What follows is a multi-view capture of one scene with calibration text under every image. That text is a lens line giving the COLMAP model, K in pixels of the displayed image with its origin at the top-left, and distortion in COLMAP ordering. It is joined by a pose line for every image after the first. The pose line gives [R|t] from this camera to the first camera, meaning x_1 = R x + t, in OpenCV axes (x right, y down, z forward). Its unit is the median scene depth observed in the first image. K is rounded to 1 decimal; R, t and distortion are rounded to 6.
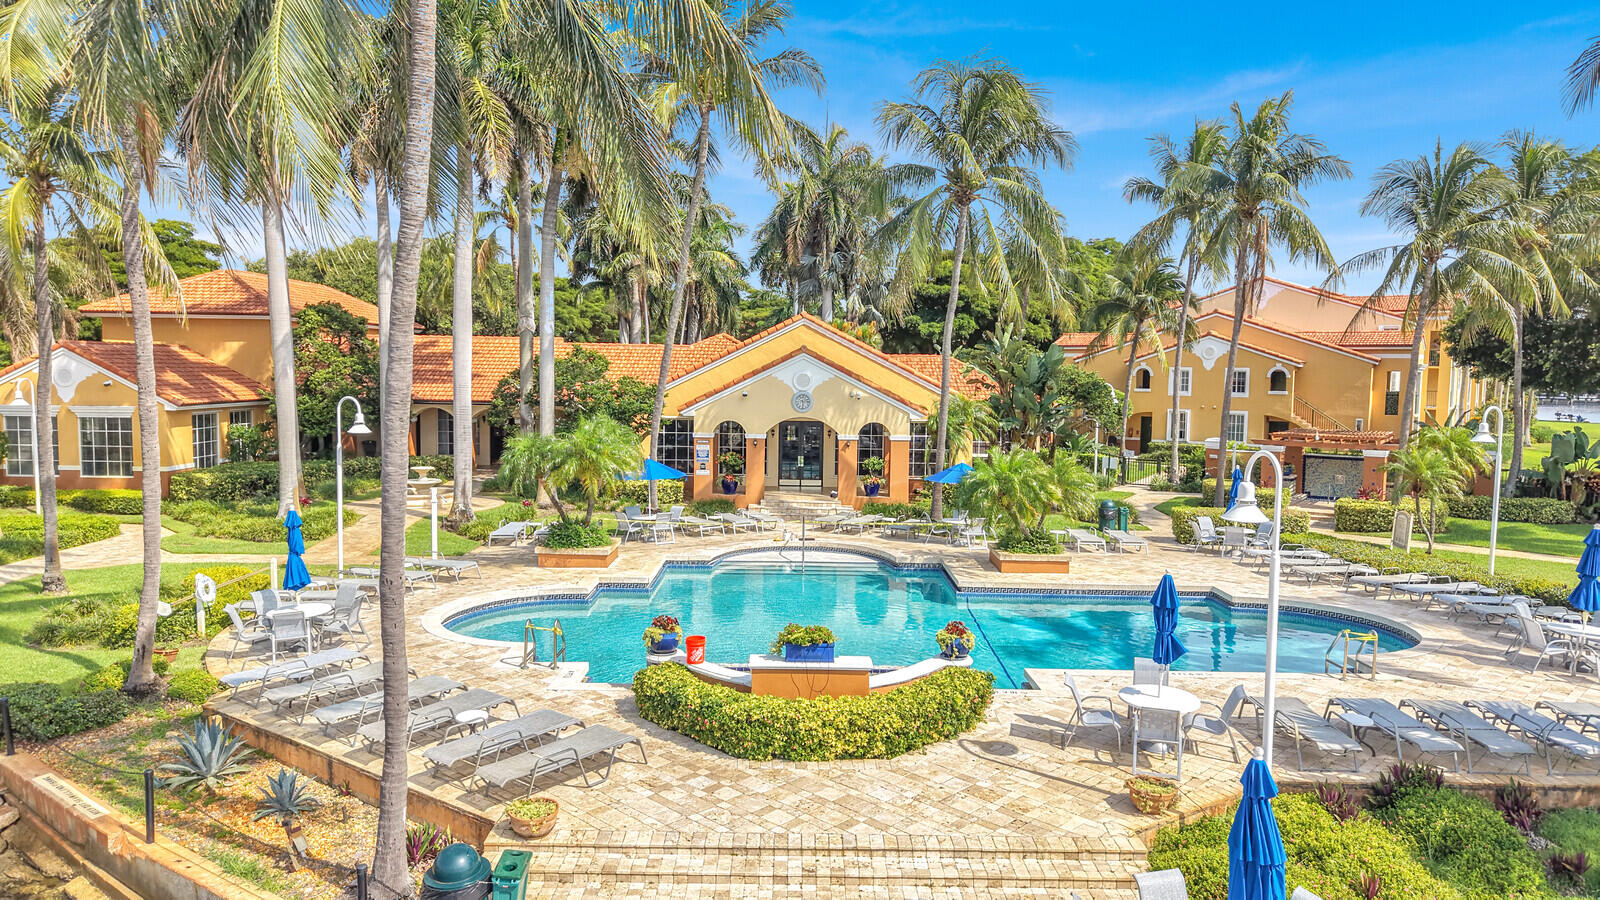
lens RADIAL K [[1062.3, 0, 800.0], [0, 1062.3, 450.0], [0, 0, 1]] dist [0.030274, -0.032586]
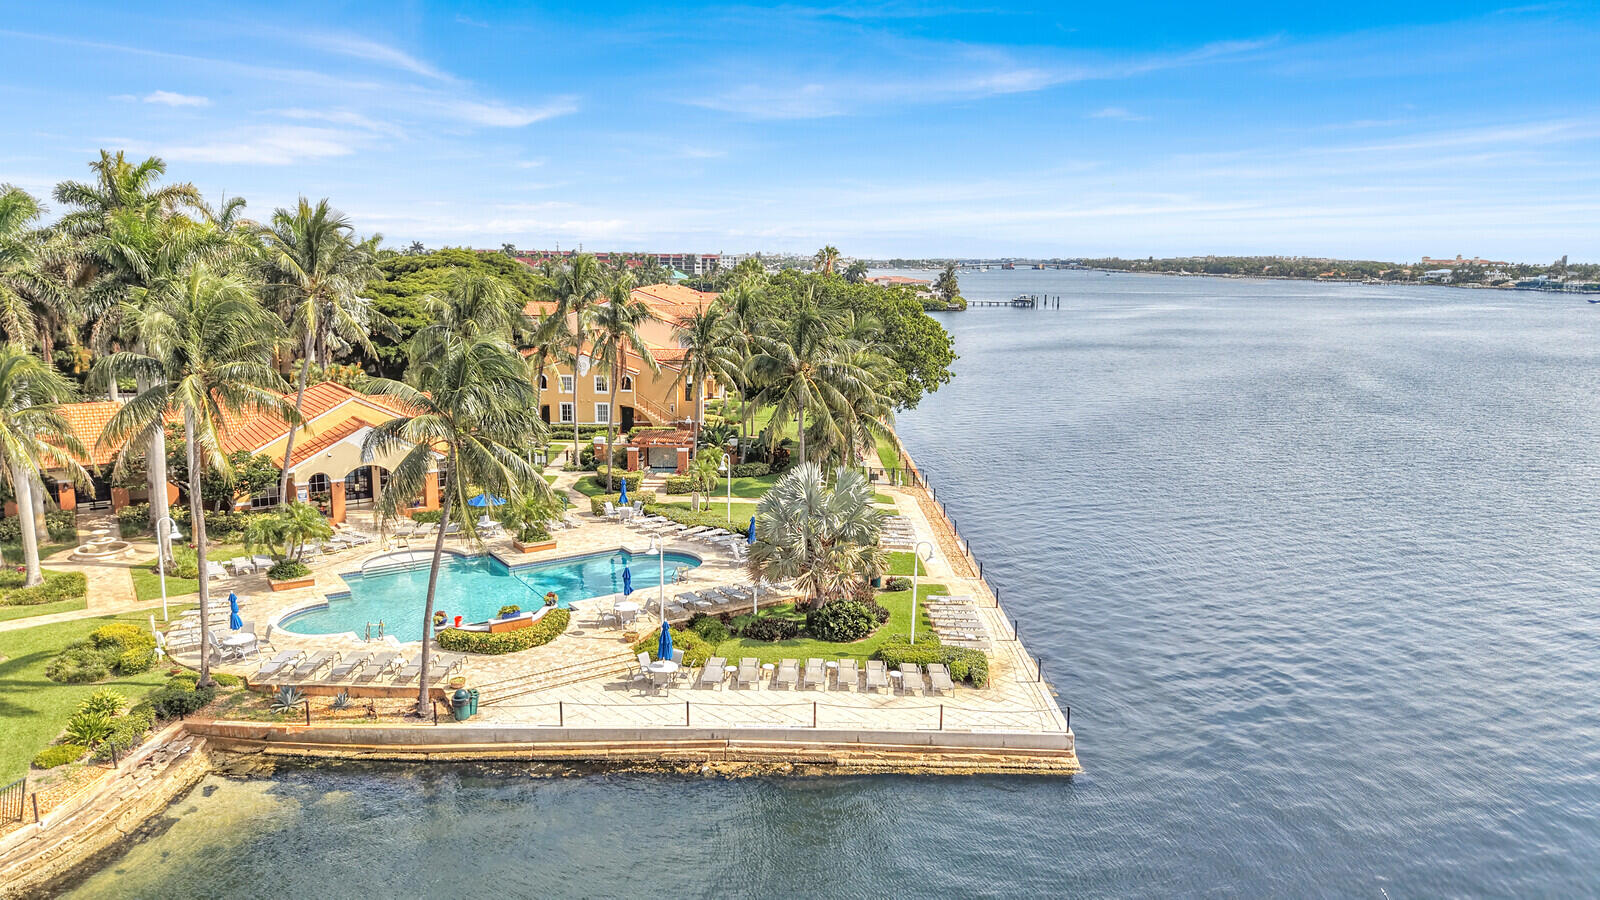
lens RADIAL K [[1062.3, 0, 800.0], [0, 1062.3, 450.0], [0, 0, 1]] dist [0.030274, -0.032586]
pose [[0.821132, -0.107301, 0.560562, -0.614631], [0.044738, 0.991247, 0.124207, -0.381887], [-0.568983, -0.076912, 0.818745, -1.172725]]
